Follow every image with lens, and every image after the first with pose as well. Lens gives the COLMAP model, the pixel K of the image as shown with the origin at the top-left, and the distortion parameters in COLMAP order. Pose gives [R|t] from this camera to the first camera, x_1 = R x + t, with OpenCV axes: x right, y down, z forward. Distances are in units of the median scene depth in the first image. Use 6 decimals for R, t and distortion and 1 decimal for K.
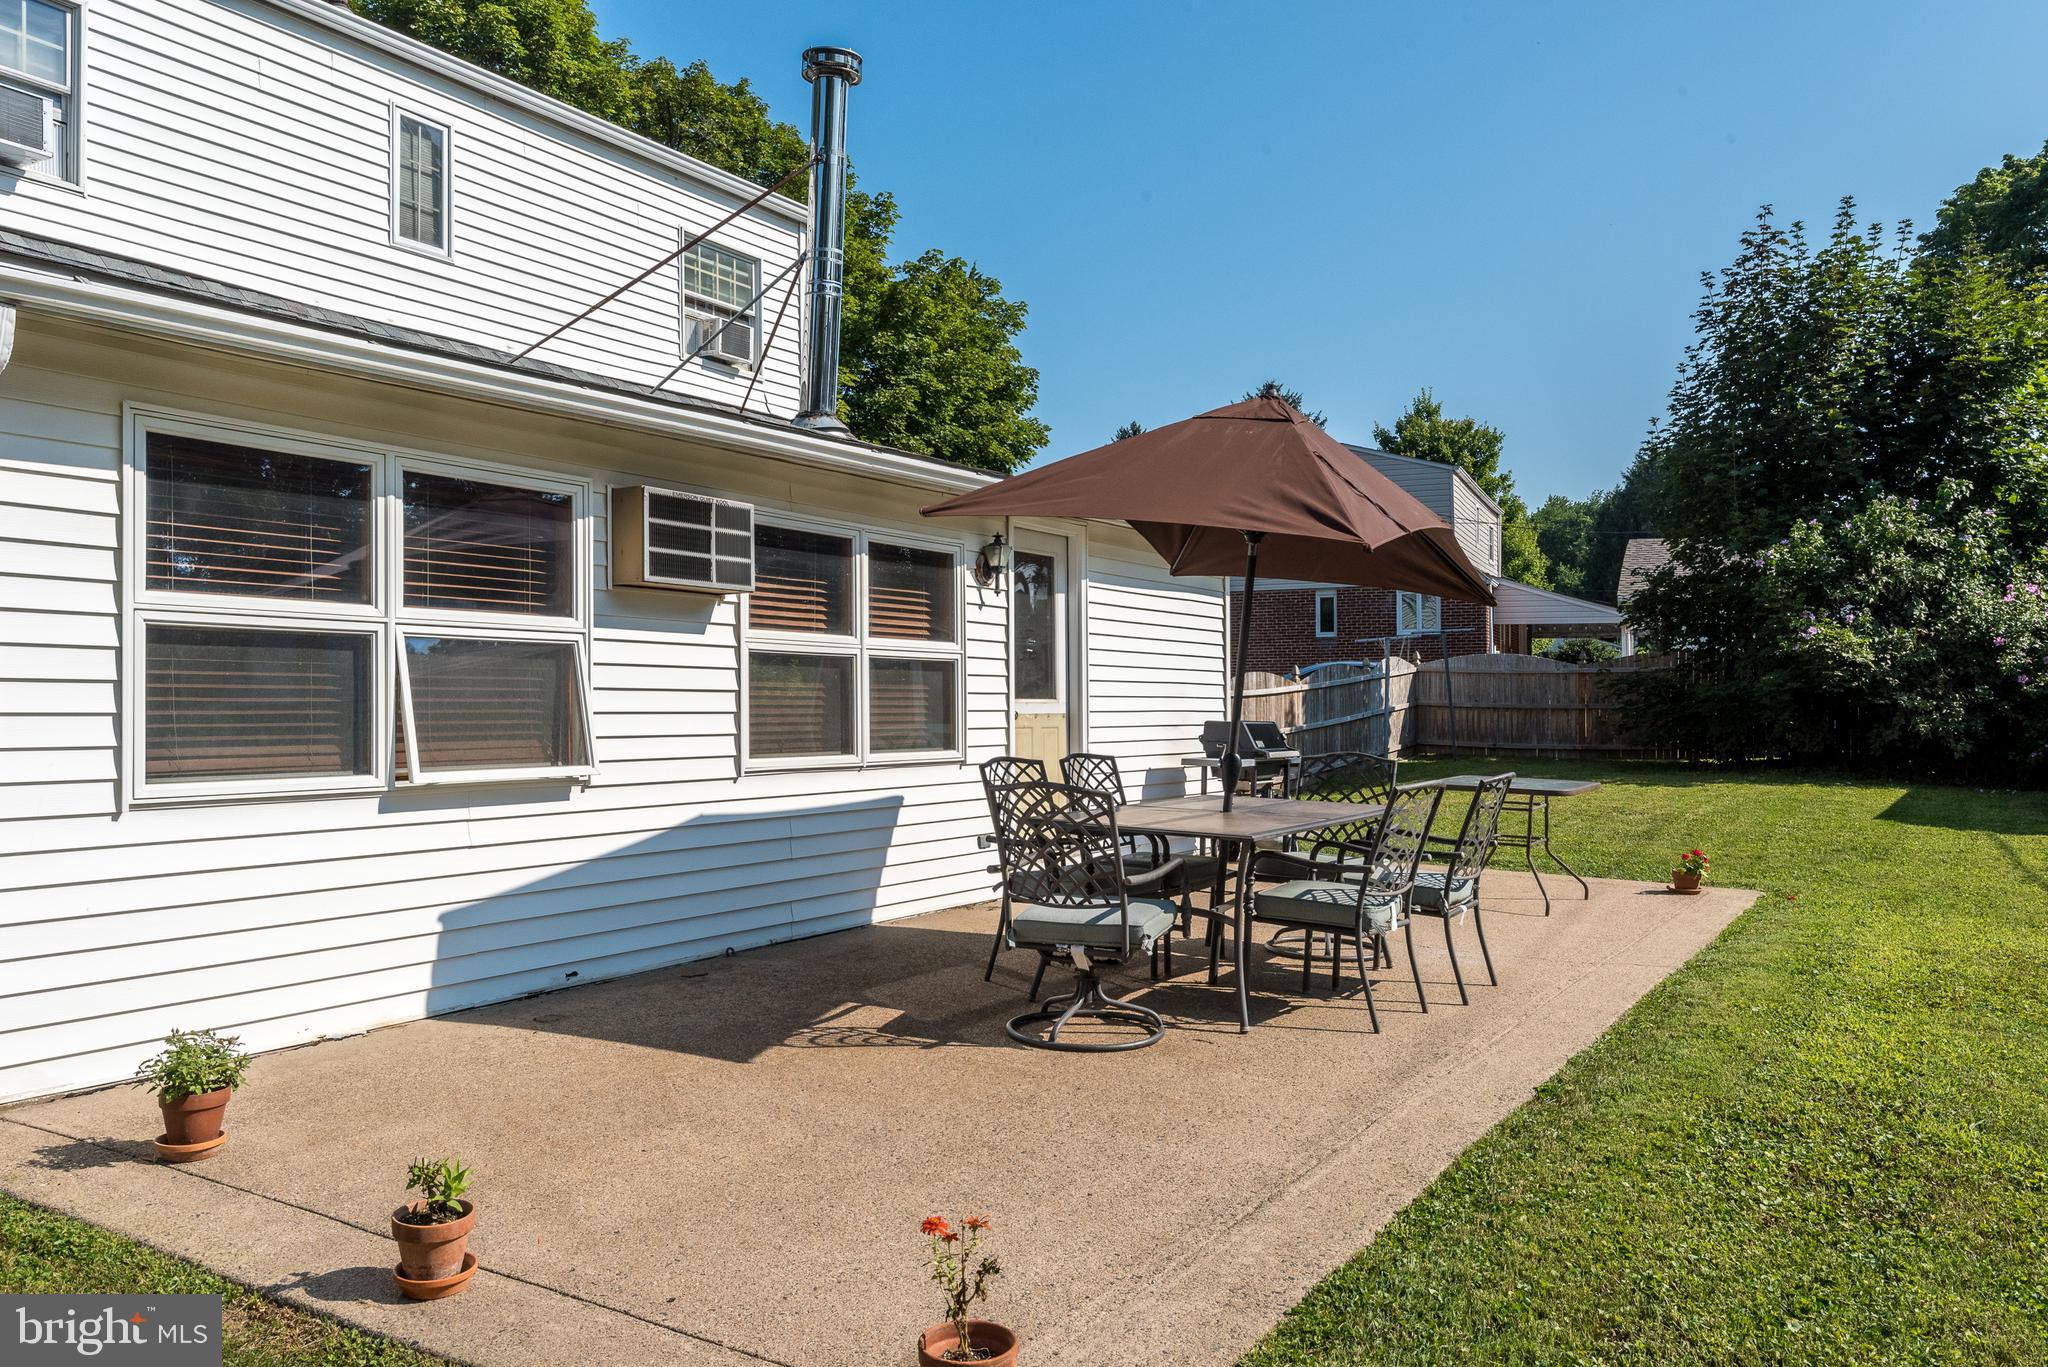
lens RADIAL K [[1484.2, 0, 1021.1], [0, 1484.2, 674.3], [0, 0, 1]] dist [0.002188, 0.000295]
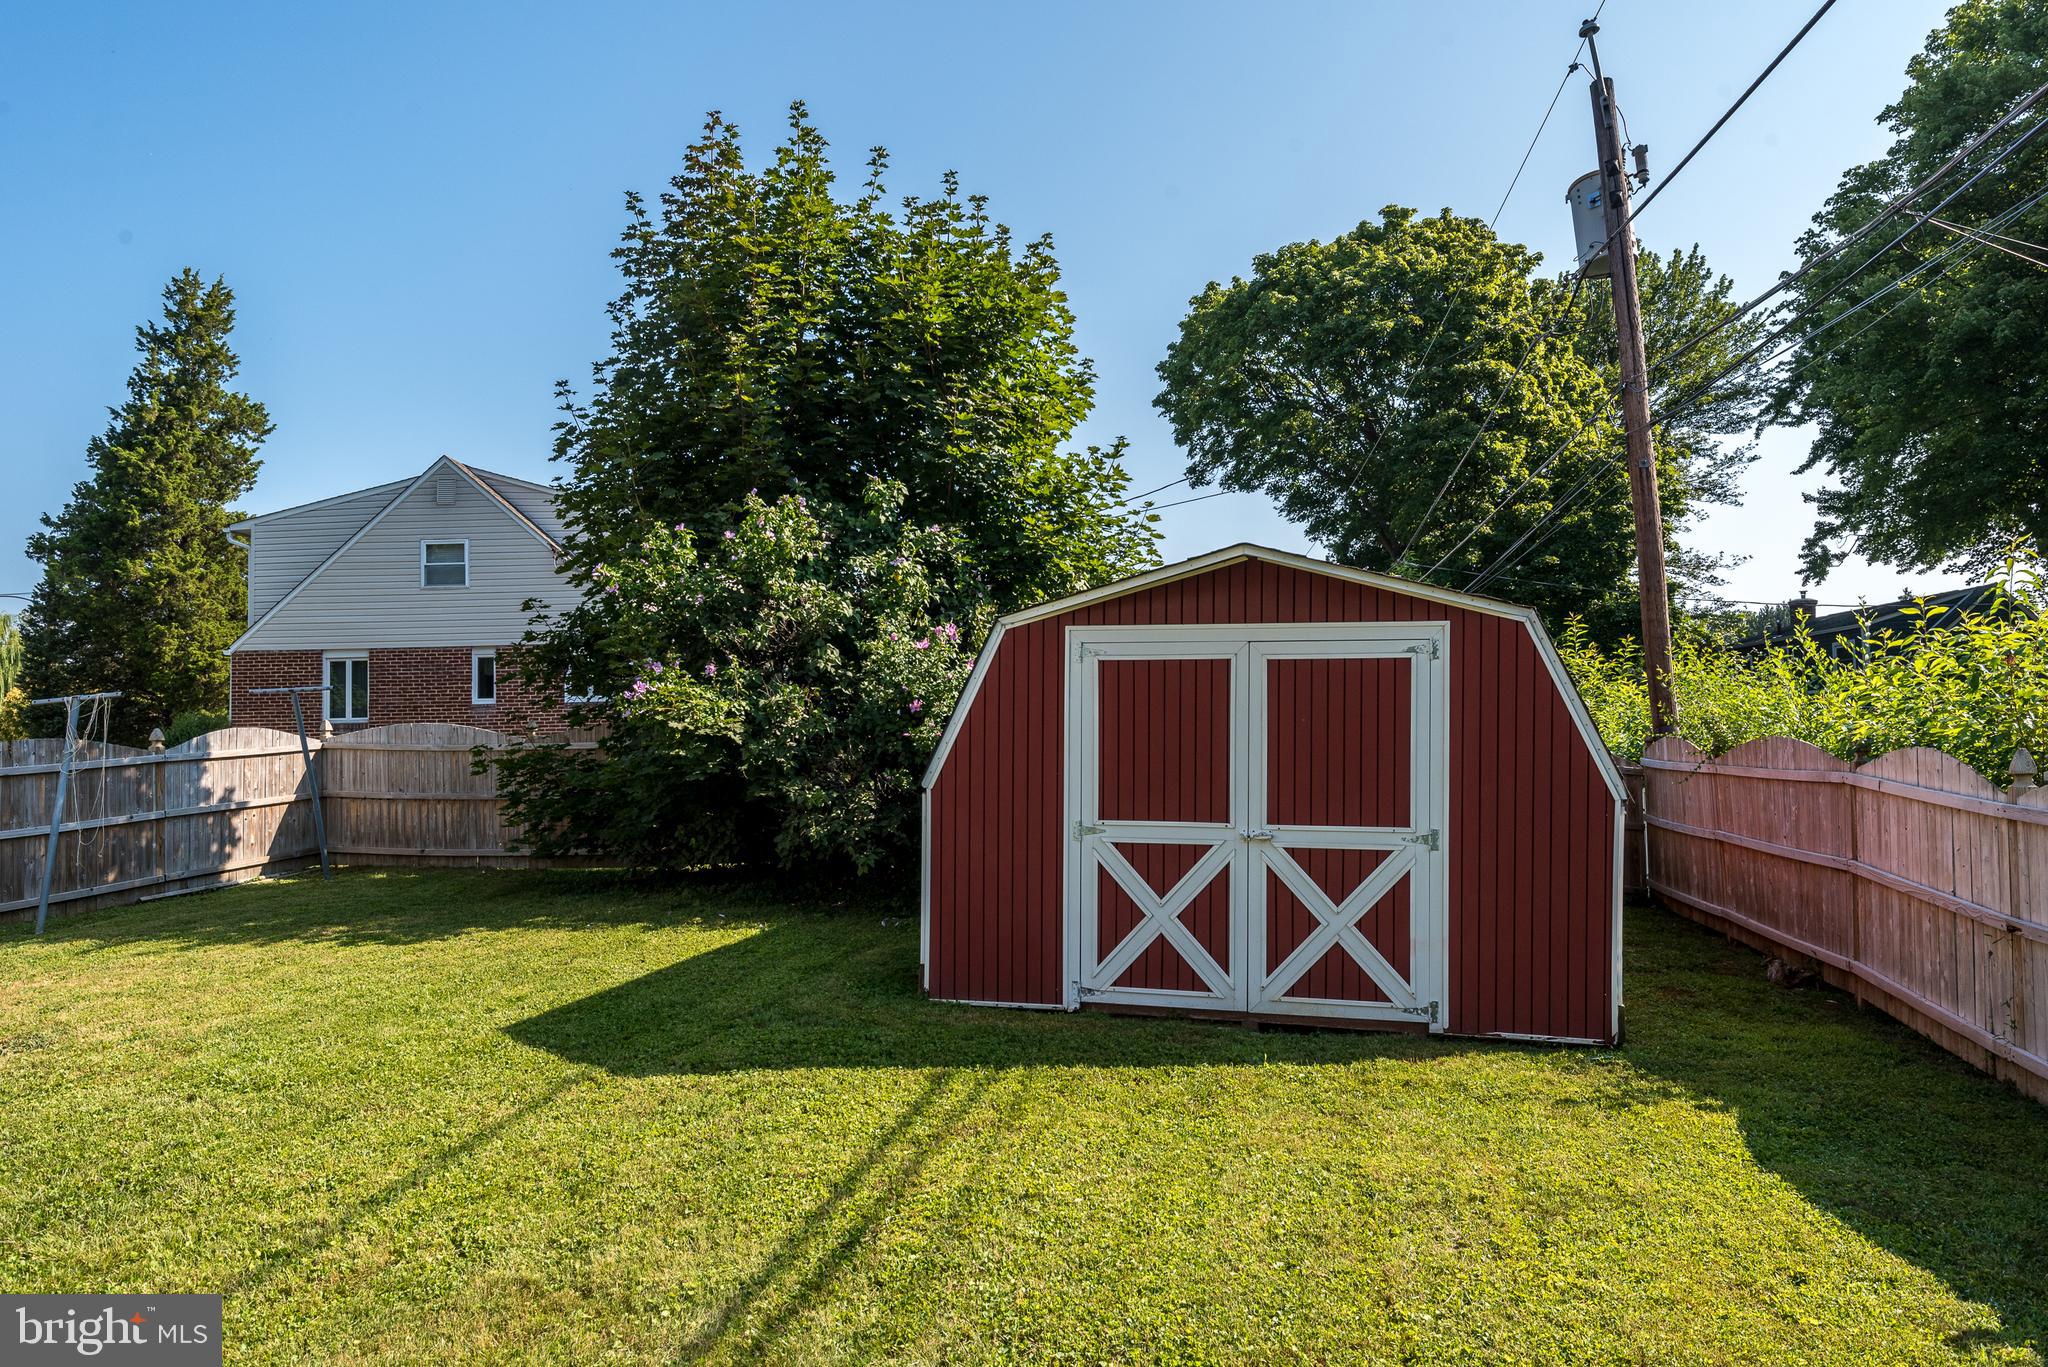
lens RADIAL K [[1368.7, 0, 1026.4], [0, 1368.7, 691.3], [0, 0, 1]] dist [0.008723, 0.000773]
pose [[0.928945, 0.010173, 0.370078, 0.353096], [0.004123, 0.999276, -0.037819, -0.003251], [-0.370195, 0.036658, 0.928231, 0.287892]]
